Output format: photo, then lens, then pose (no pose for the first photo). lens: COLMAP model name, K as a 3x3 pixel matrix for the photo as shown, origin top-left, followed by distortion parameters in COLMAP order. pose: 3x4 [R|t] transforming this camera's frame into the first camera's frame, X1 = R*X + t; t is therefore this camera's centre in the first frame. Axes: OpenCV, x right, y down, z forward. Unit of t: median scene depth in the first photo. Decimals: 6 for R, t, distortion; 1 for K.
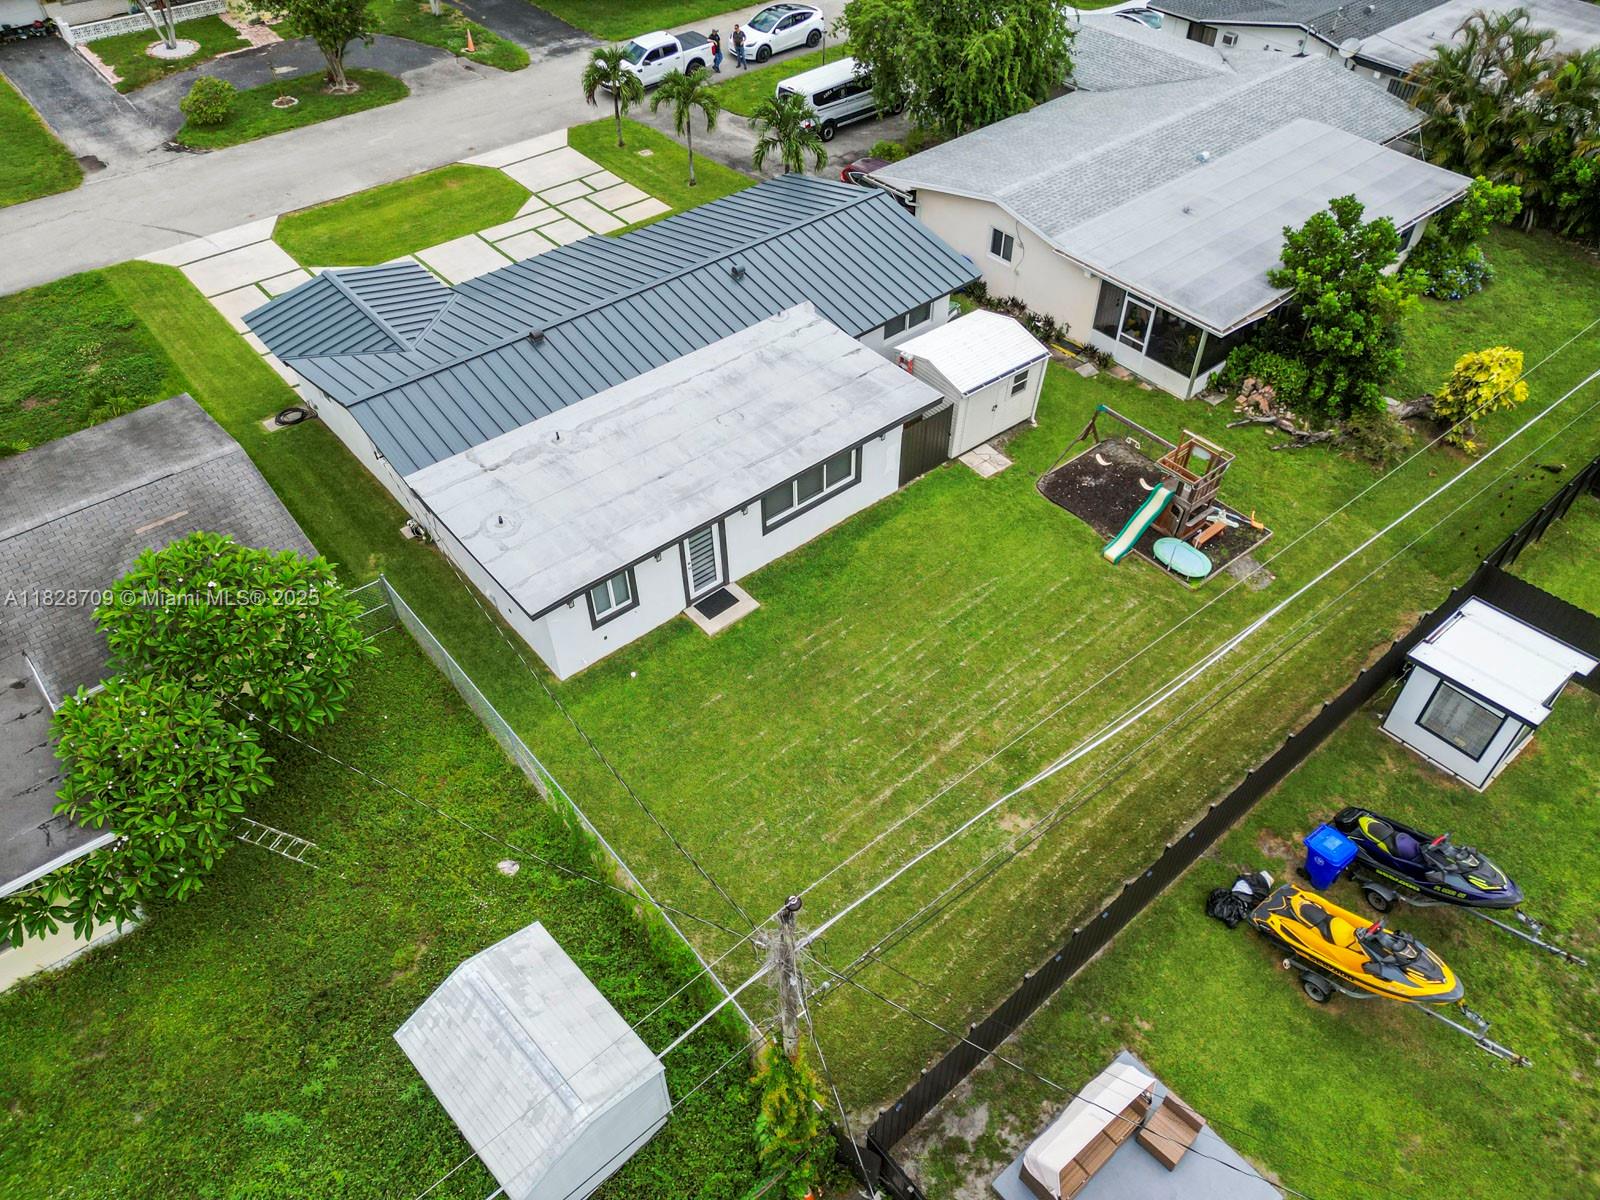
lens RADIAL K [[1130.3, 0, 801.2], [0, 1130.3, 573.6], [0, 0, 1]] dist [0.036900, -0.003979]
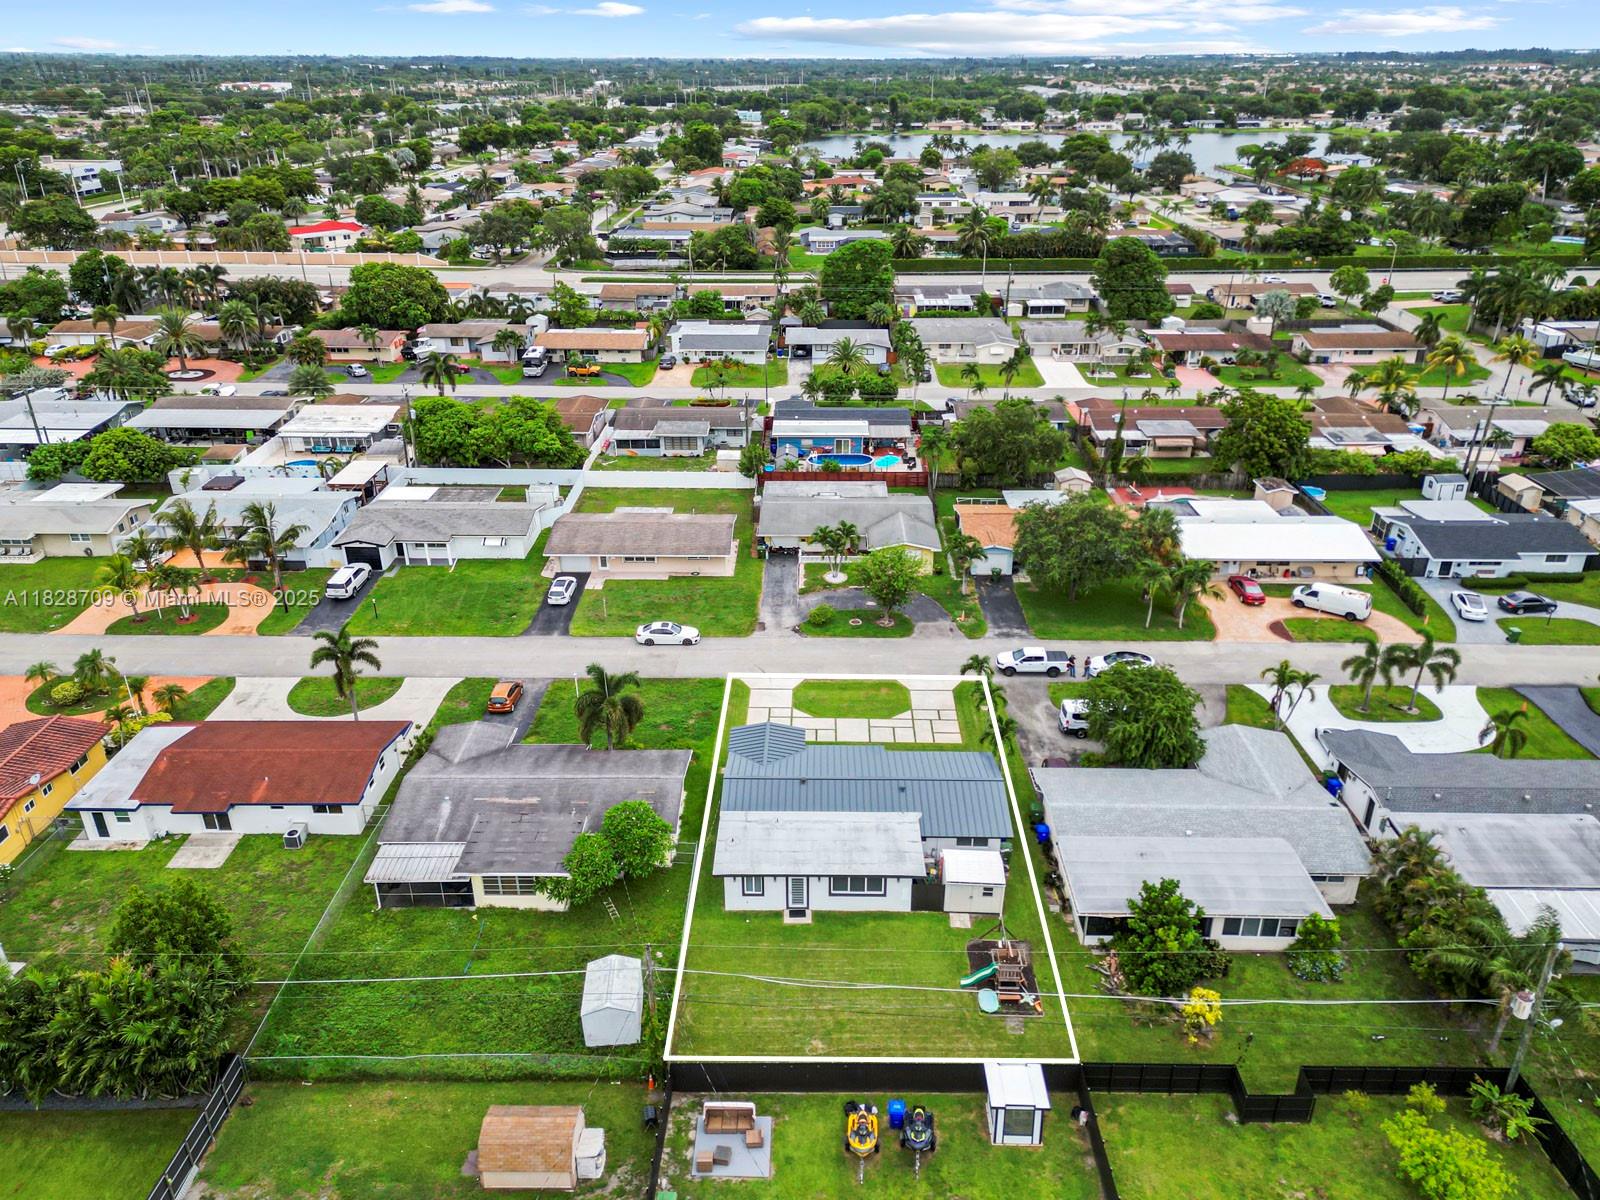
lens RADIAL K [[1130.3, 0, 801.2], [0, 1130.3, 573.6], [0, 0, 1]] dist [0.036900, -0.003979]
pose [[0.755630, 0.272508, -0.595619, 0.969263], [-0.454172, 0.873222, -0.176667, -0.150979], [0.471964, 0.404009, 0.783598, -0.953081]]
